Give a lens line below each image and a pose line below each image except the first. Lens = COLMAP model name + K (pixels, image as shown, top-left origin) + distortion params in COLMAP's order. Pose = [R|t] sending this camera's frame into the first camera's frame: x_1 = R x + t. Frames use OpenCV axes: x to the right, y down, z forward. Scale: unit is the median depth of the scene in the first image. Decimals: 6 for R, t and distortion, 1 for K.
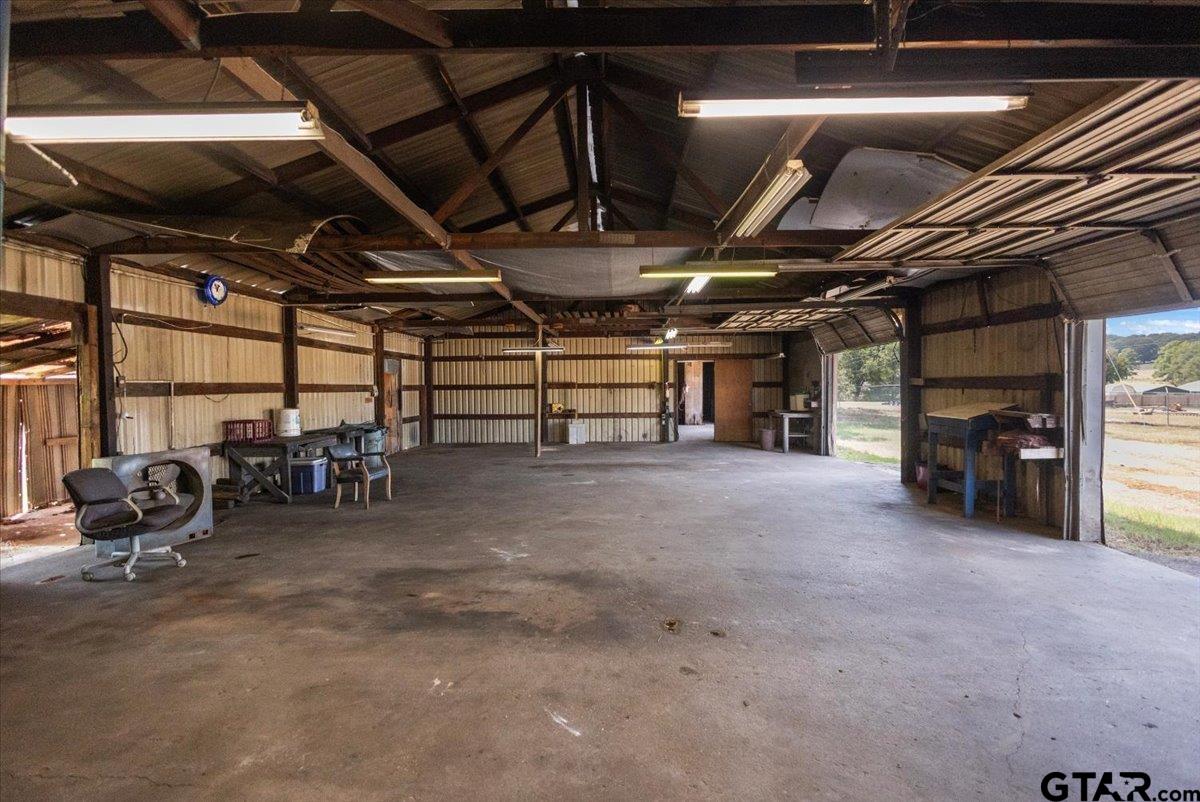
lens RADIAL K [[562.5, 0, 607.6], [0, 562.5, 397.7], [0, 0, 1]] dist [0.004213, -0.000114]
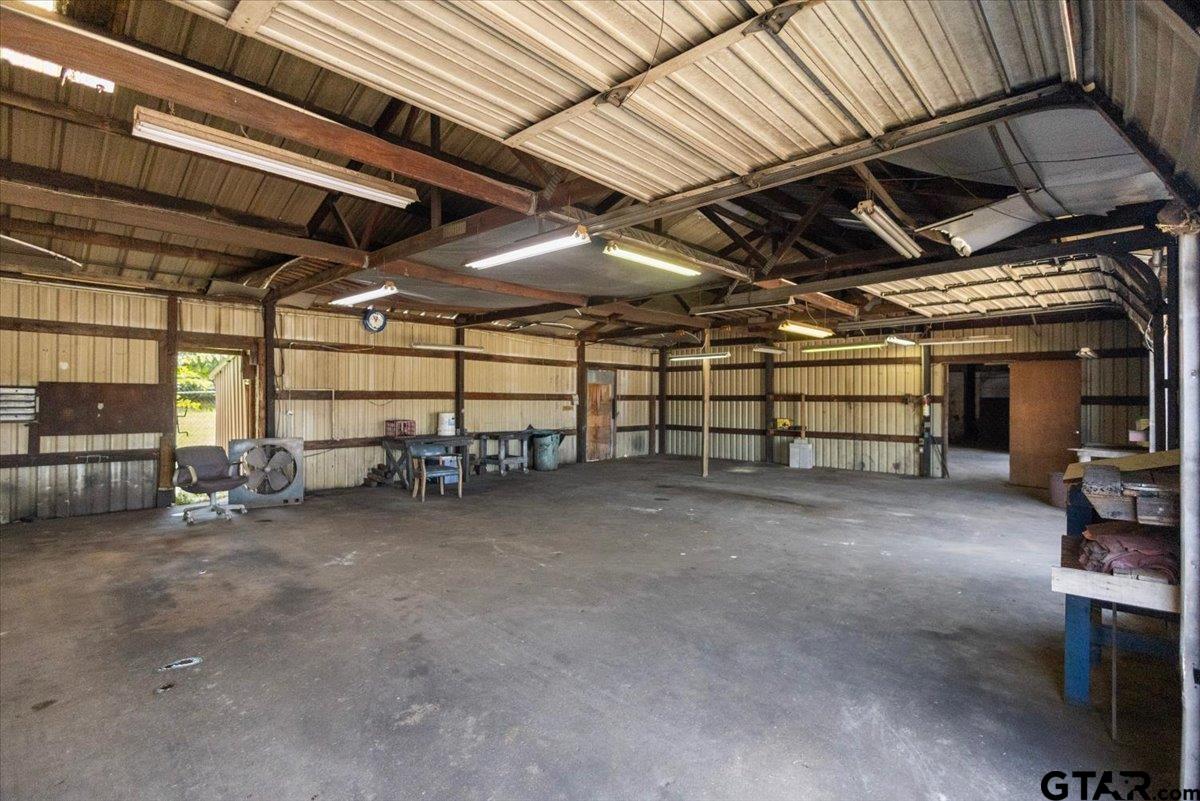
lens RADIAL K [[563.7, 0, 599.4], [0, 563.7, 397.5], [0, 0, 1]] dist [0.003938, -0.000727]
pose [[0.745988, 0.014368, -0.665804, 0.466595], [-0.027248, 0.999589, -0.008958, -0.010692], [0.665402, 0.024825, 0.746073, 0.295643]]
